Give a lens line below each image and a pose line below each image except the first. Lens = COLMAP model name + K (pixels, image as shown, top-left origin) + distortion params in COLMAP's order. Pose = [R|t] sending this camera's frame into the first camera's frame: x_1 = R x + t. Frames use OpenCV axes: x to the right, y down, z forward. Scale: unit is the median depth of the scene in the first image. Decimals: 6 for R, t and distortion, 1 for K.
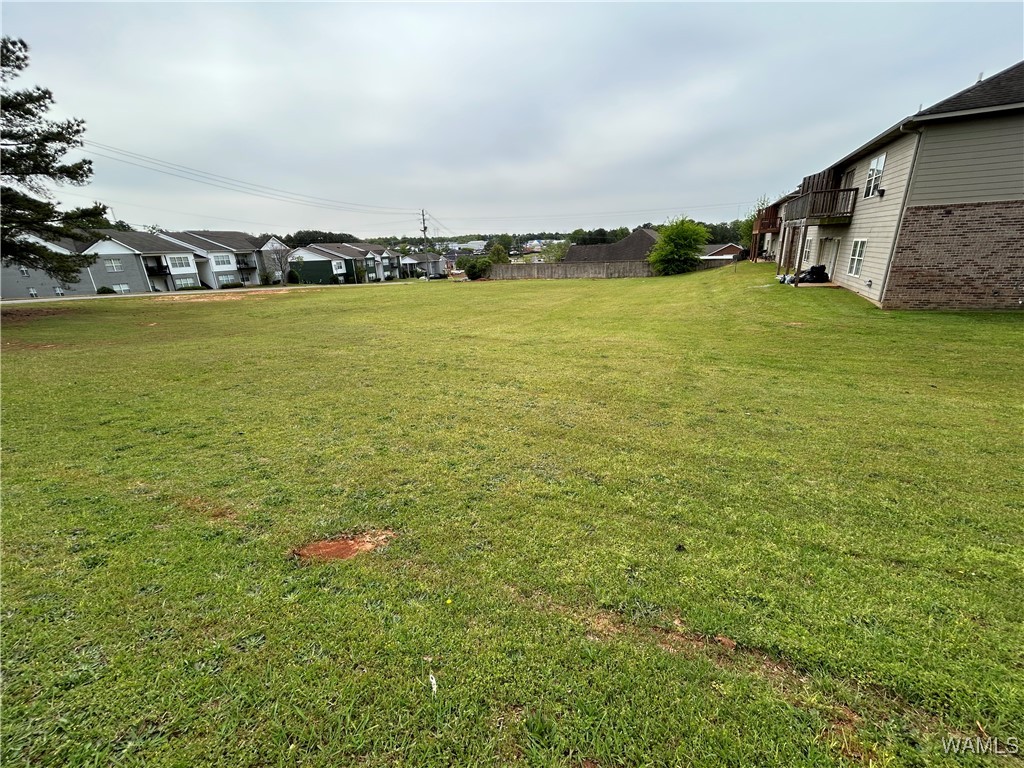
lens RADIAL K [[411.3, 0, 516.8], [0, 411.3, 387.4], [0, 0, 1]] dist [-0.004294, 0.001458]
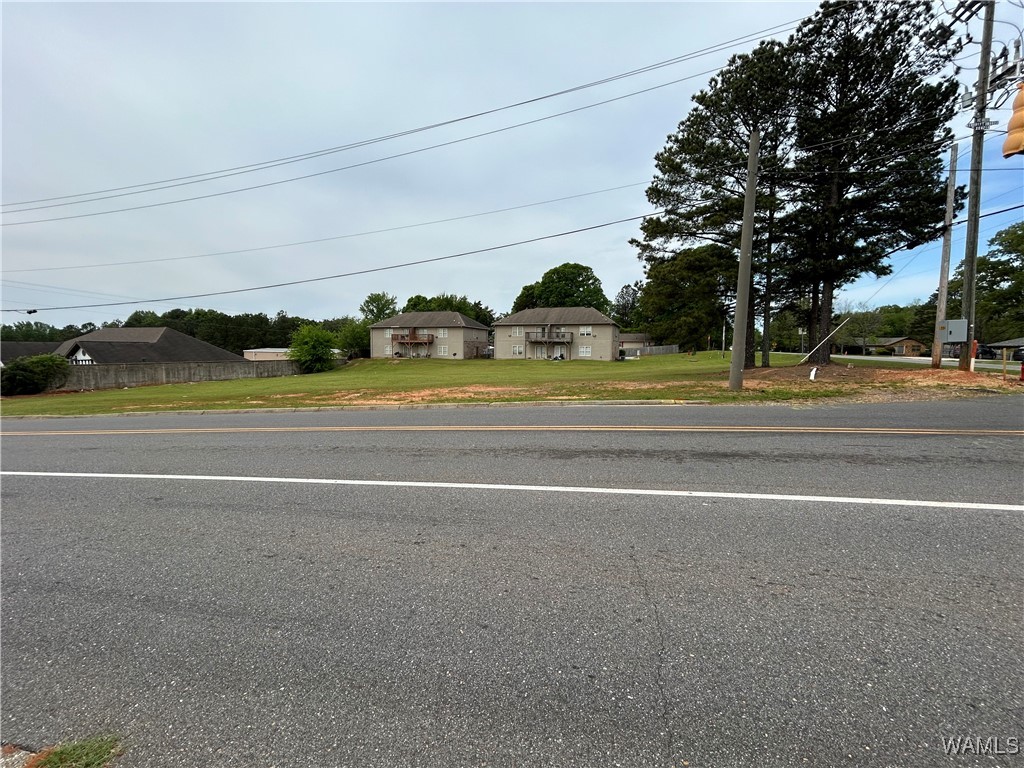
lens RADIAL K [[411.3, 0, 514.5], [0, 411.3, 379.5], [0, 0, 1]] dist [-0.004294, 0.001458]
pose [[-0.084348, -0.031033, 0.995953, -0.635689], [0.319017, 0.946064, 0.056496, -0.109845], [-0.943988, 0.322491, -0.069898, 0.439047]]
